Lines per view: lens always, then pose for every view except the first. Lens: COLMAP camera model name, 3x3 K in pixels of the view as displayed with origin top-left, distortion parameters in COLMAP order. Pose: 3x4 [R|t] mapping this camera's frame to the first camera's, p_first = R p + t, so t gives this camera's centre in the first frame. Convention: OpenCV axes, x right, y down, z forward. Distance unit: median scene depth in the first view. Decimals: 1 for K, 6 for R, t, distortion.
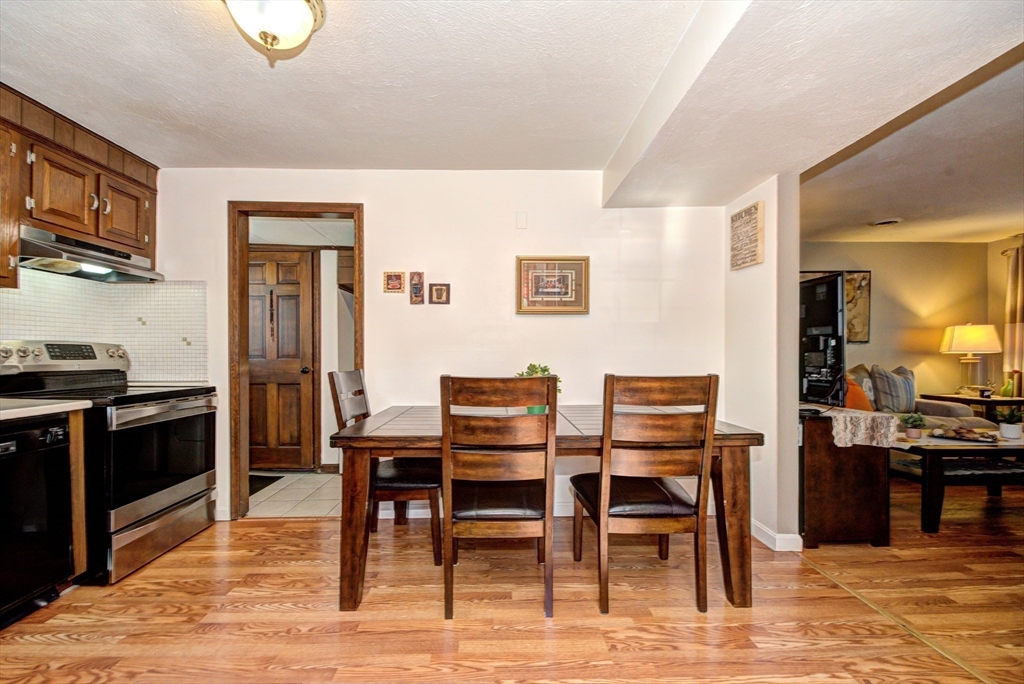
lens RADIAL K [[418.0, 0, 507.7], [0, 418.0, 353.4], [0, 0, 1]] dist [0.011128, -0.008908]
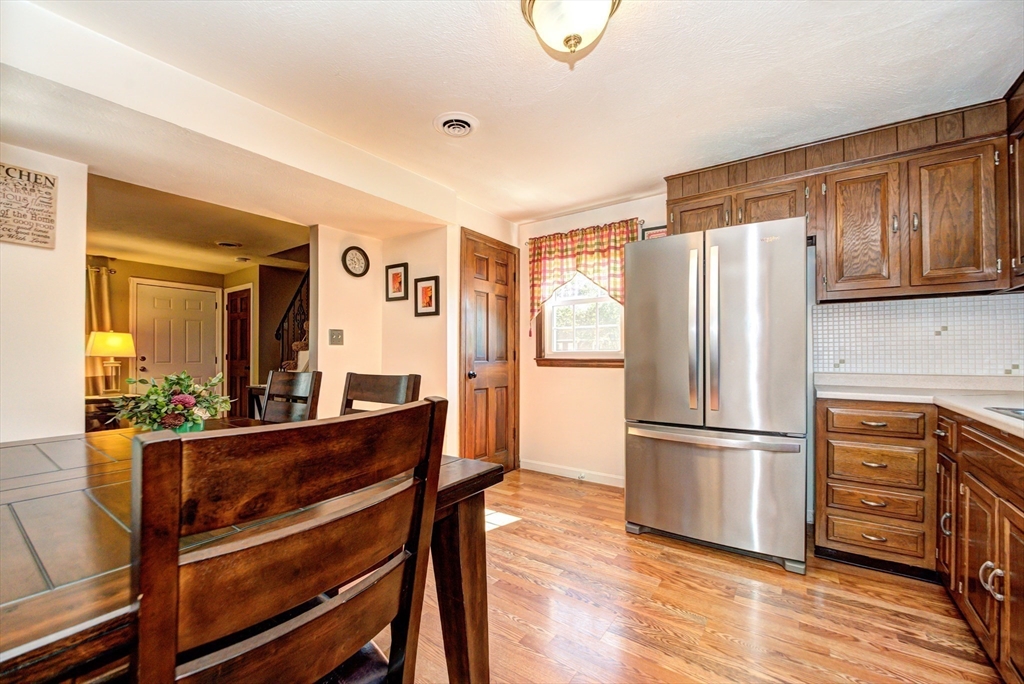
lens RADIAL K [[418.0, 0, 507.7], [0, 418.0, 353.4], [0, 0, 1]] dist [0.011128, -0.008908]
pose [[-0.803265, 0.008783, 0.595557, -0.572256], [0.008711, 0.999958, -0.002998, 0.003510], [-0.595558, 0.002780, -0.803307, 1.030725]]
